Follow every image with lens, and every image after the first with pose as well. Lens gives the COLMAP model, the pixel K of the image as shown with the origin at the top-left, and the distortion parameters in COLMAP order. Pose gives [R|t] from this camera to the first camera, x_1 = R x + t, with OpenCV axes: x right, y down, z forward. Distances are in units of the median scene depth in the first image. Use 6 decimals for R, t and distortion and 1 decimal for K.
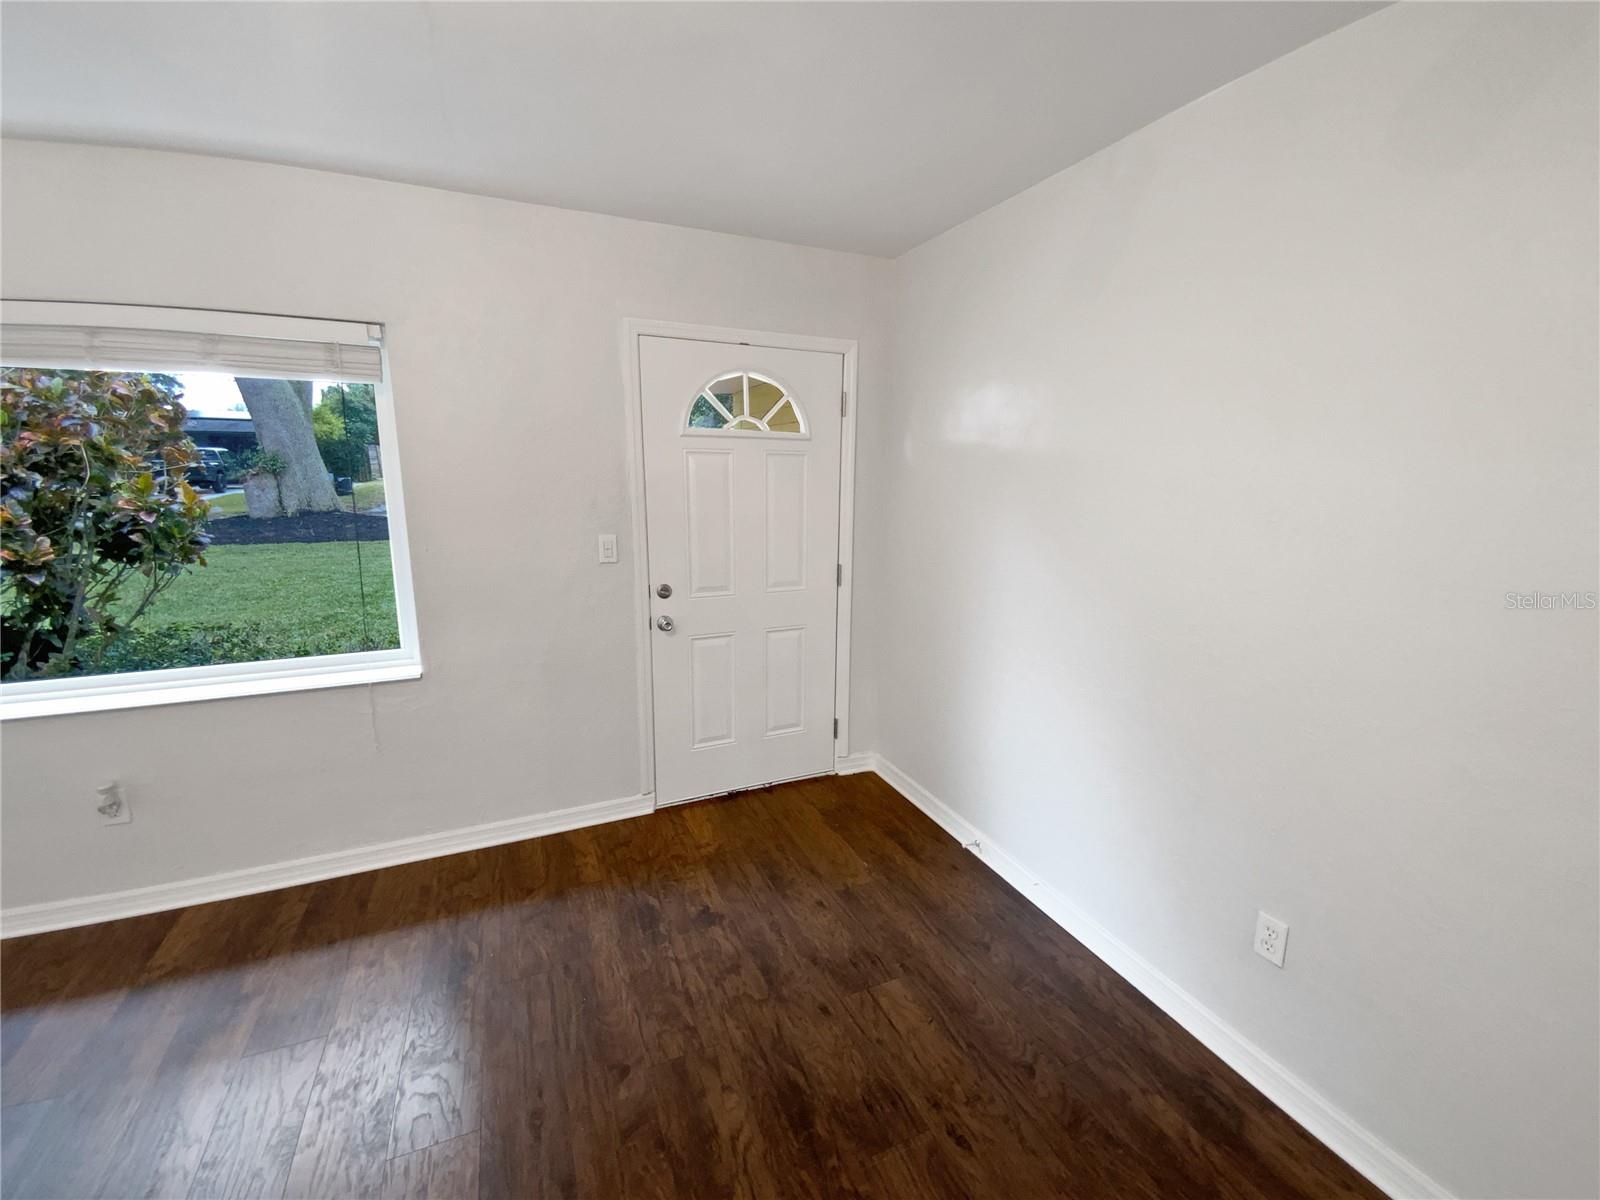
lens RADIAL K [[654.9, 0, 796.0], [0, 654.9, 602.0], [0, 0, 1]] dist [0.002723, -0.005636]
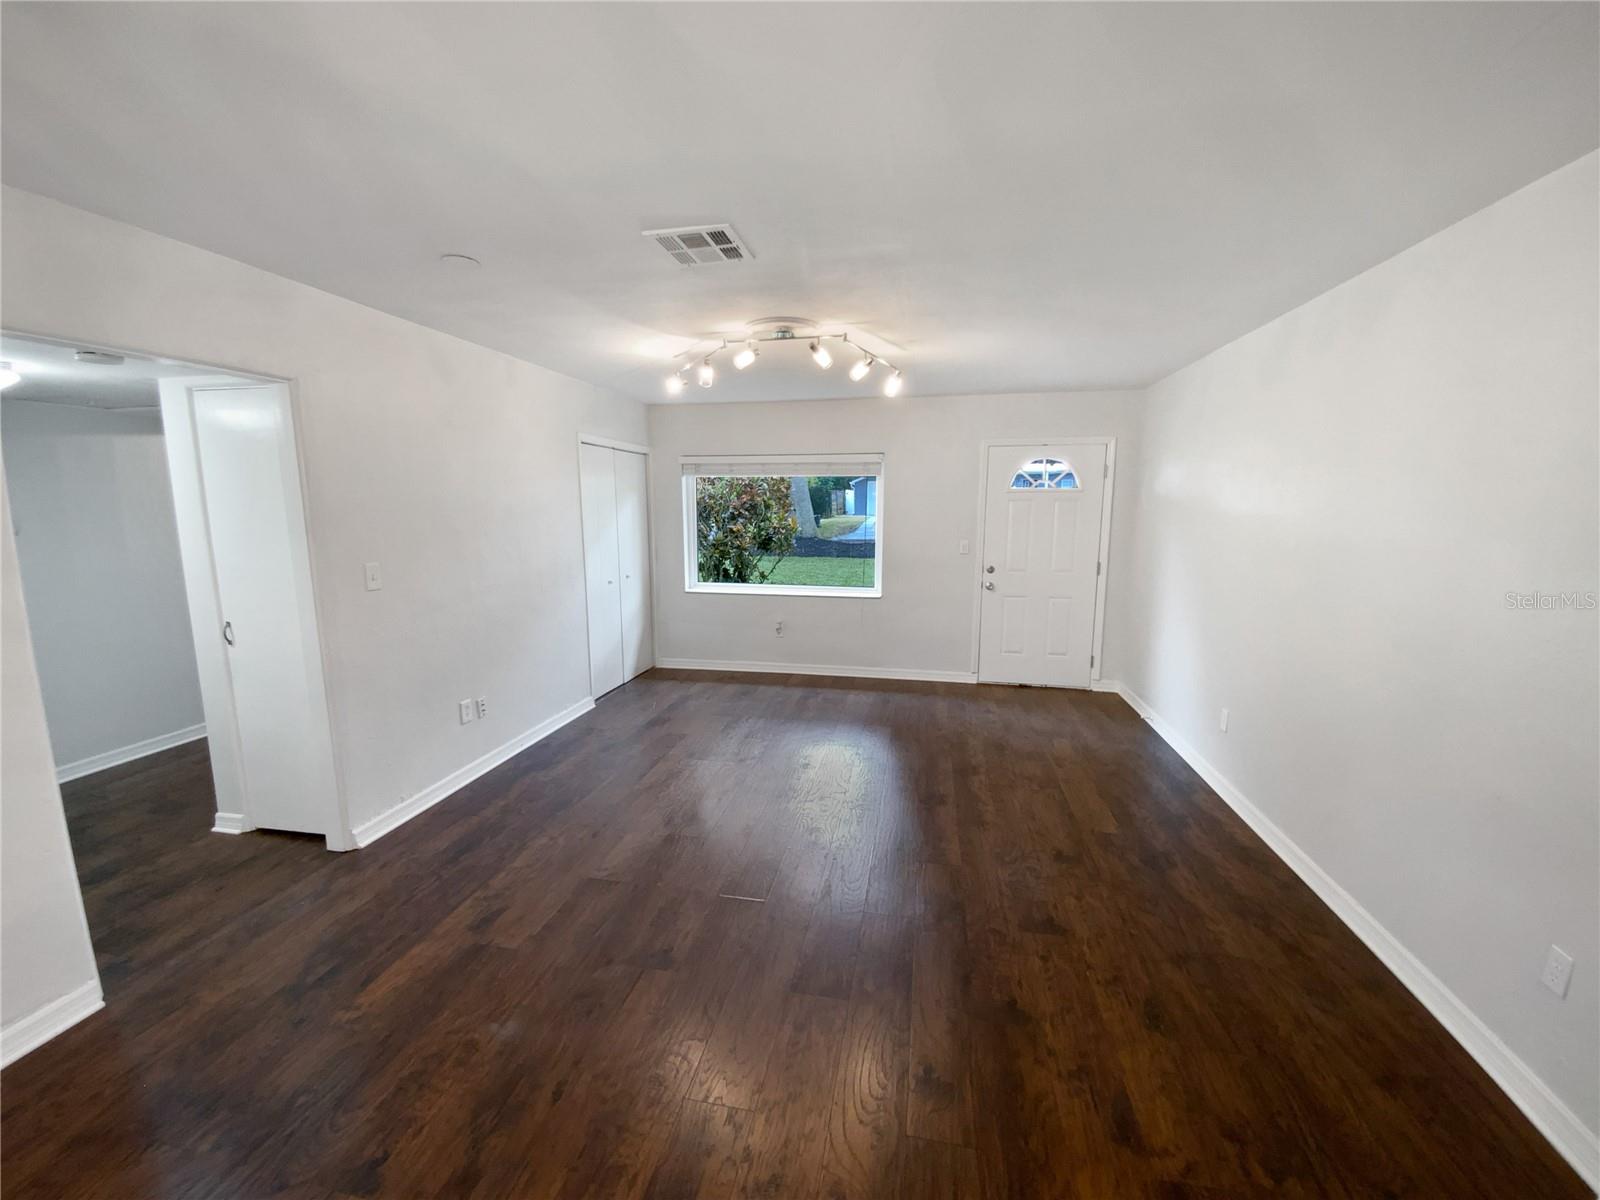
lens RADIAL K [[654.9, 0, 796.1], [0, 654.9, 603.0], [0, 0, 1]] dist [0.002723, -0.005636]
pose [[0.821913, 0.073936, -0.564794, 0.446086], [-0.104322, 0.994308, -0.021651, 0.190614], [0.559978, 0.076716, 0.824948, -0.973881]]
